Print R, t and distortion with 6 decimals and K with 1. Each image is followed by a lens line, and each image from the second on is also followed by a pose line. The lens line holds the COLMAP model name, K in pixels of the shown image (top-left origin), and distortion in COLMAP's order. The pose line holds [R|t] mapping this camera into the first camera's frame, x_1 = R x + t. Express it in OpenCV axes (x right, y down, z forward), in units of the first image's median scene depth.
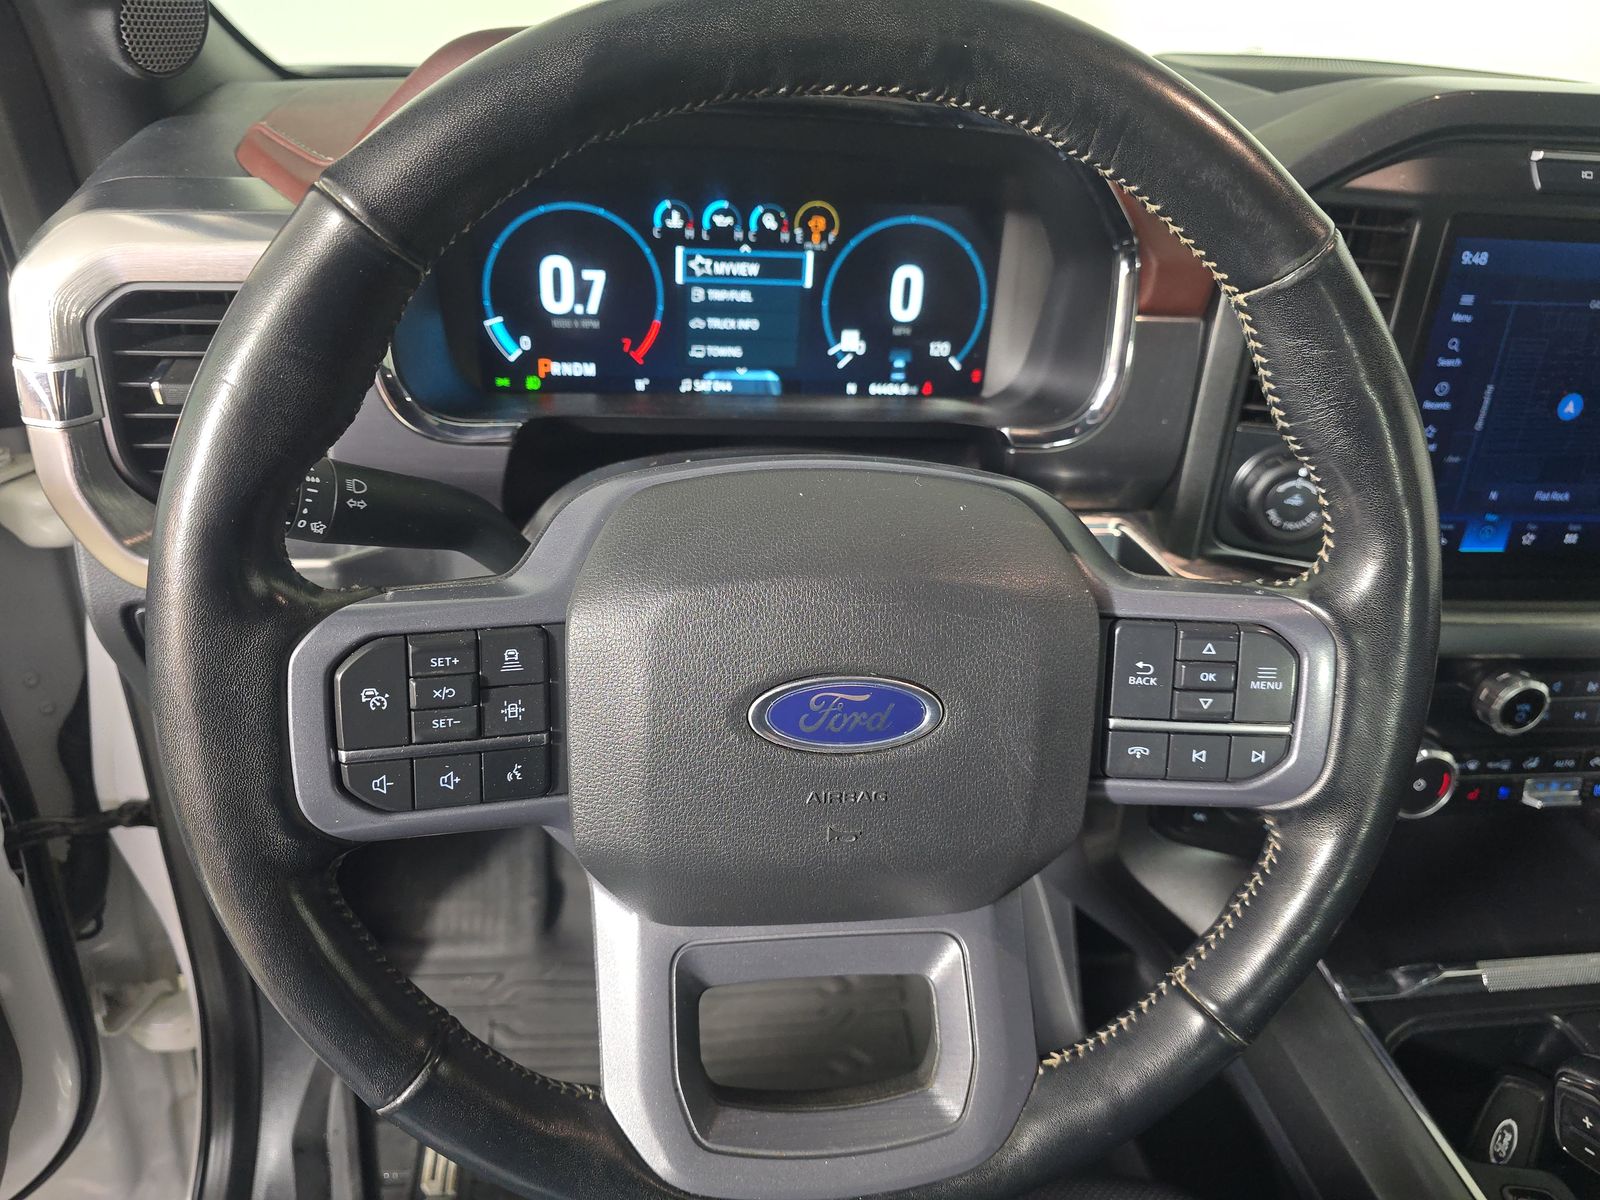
lens RADIAL K [[1069.9, 0, 765.1], [0, 1069.9, 583.9], [0, 0, 1]] dist [0.035267, -0.033069]
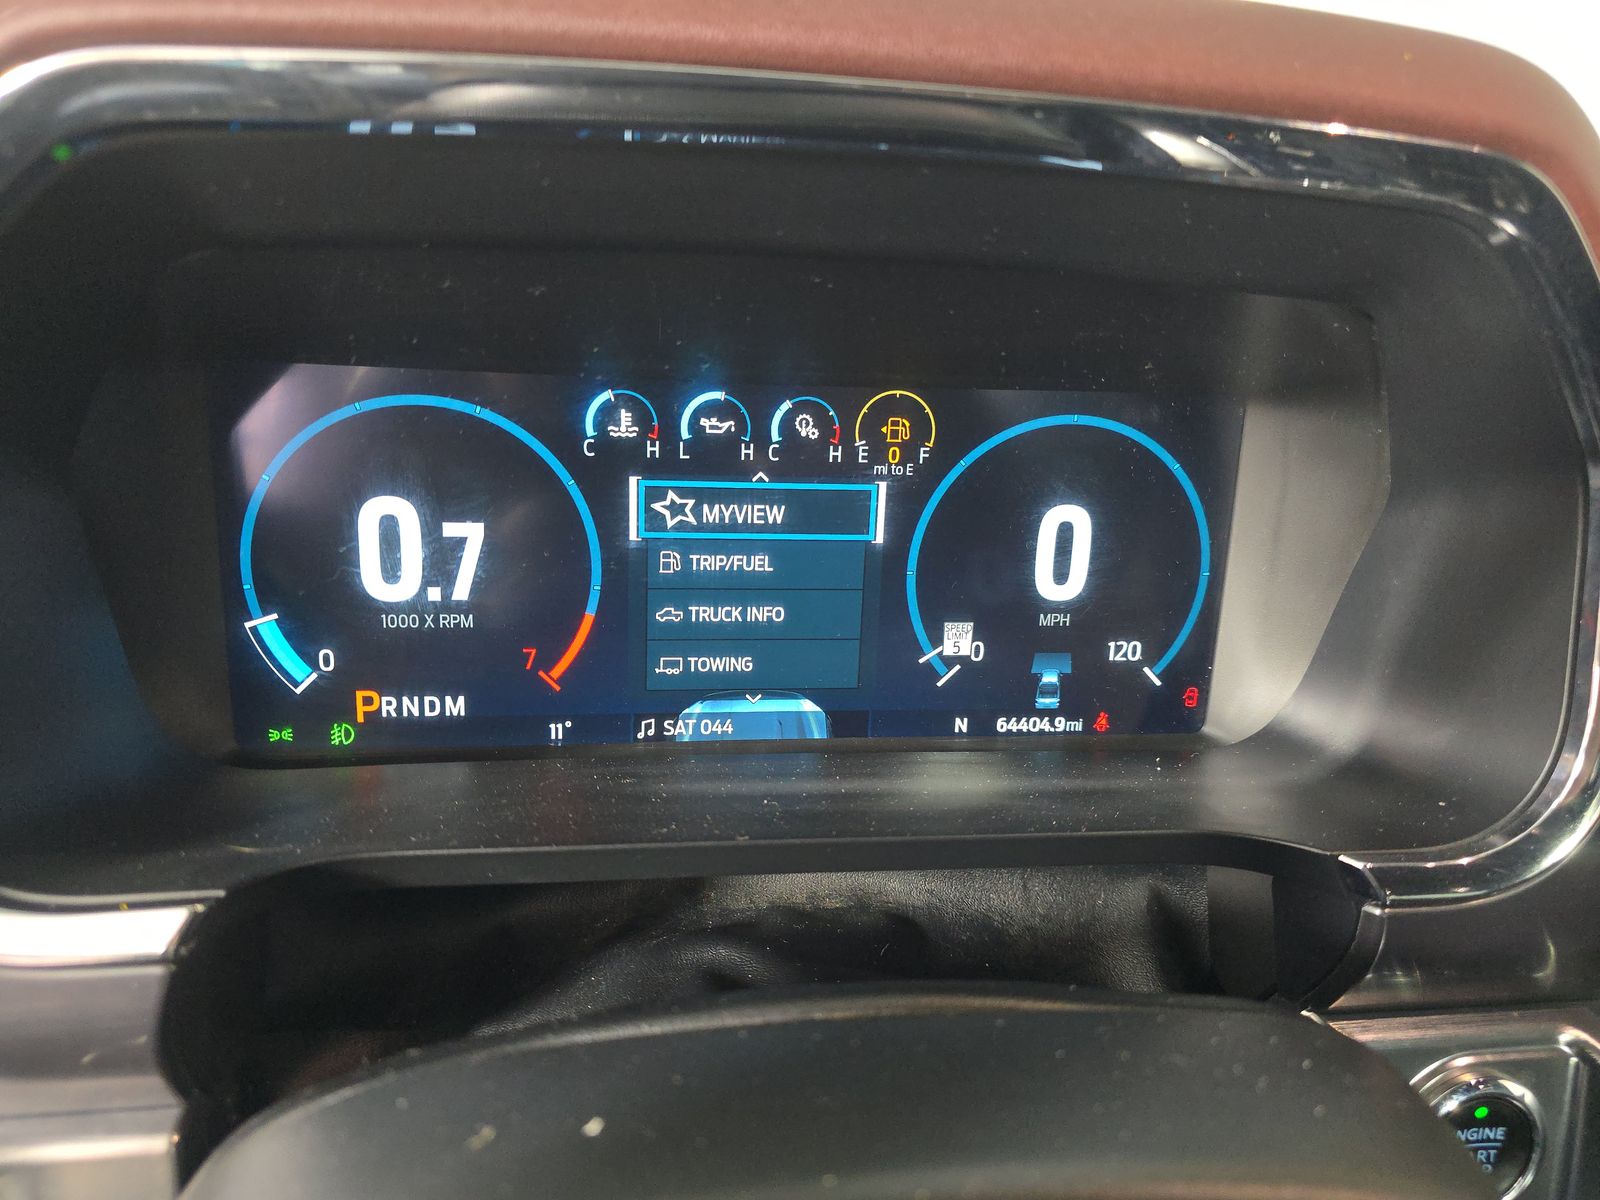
lens RADIAL K [[1069.9, 0, 772.0], [0, 1069.9, 550.4], [0, 0, 1]] dist [0.035267, -0.033069]
pose [[0.999894, -0.013218, 0.006130, -0.016491], [0.014294, 0.971380, -0.237102, -0.155031], [-0.002821, 0.237165, 0.971465, 0.506784]]
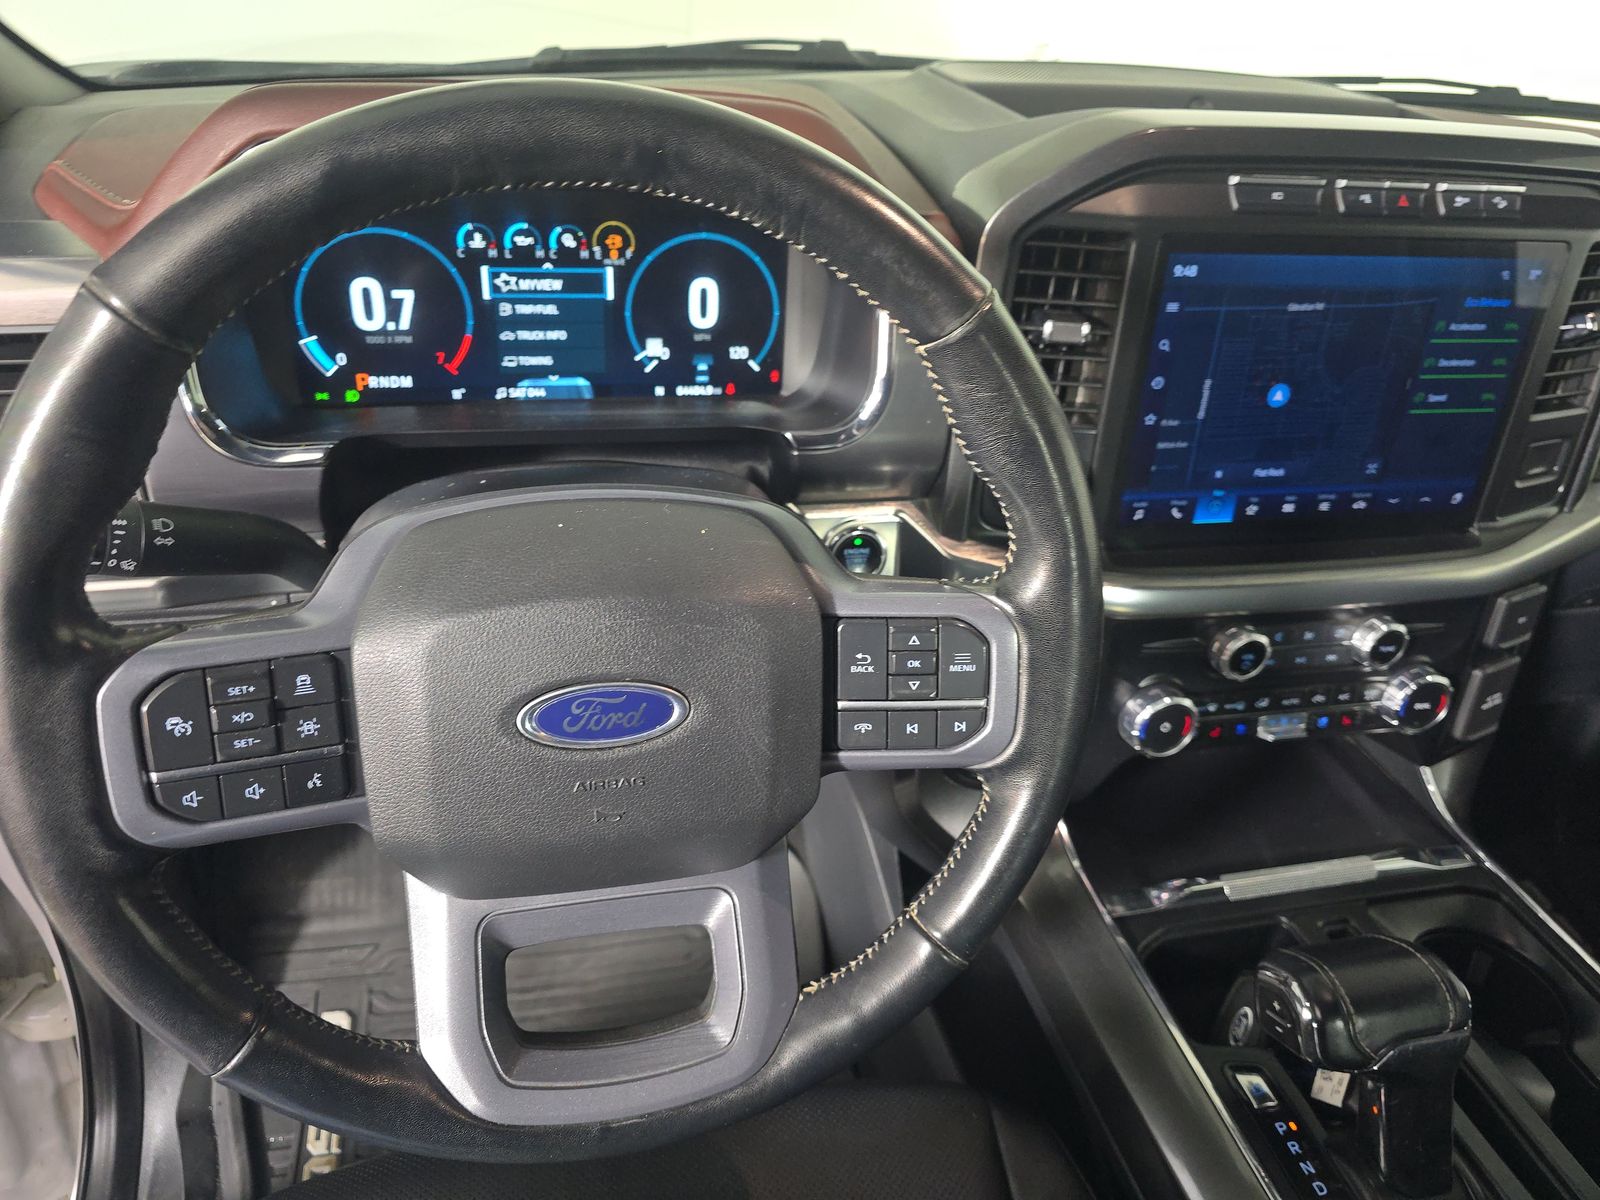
lens RADIAL K [[1069.9, 0, 753.2], [0, 1069.9, 590.7], [0, 0, 1]] dist [0.035267, -0.033069]
pose [[0.995543, -0.044014, 0.083407, 0.082704], [0.039597, 0.997762, 0.053883, -0.039627], [-0.085592, -0.050340, 0.995058, -0.098264]]
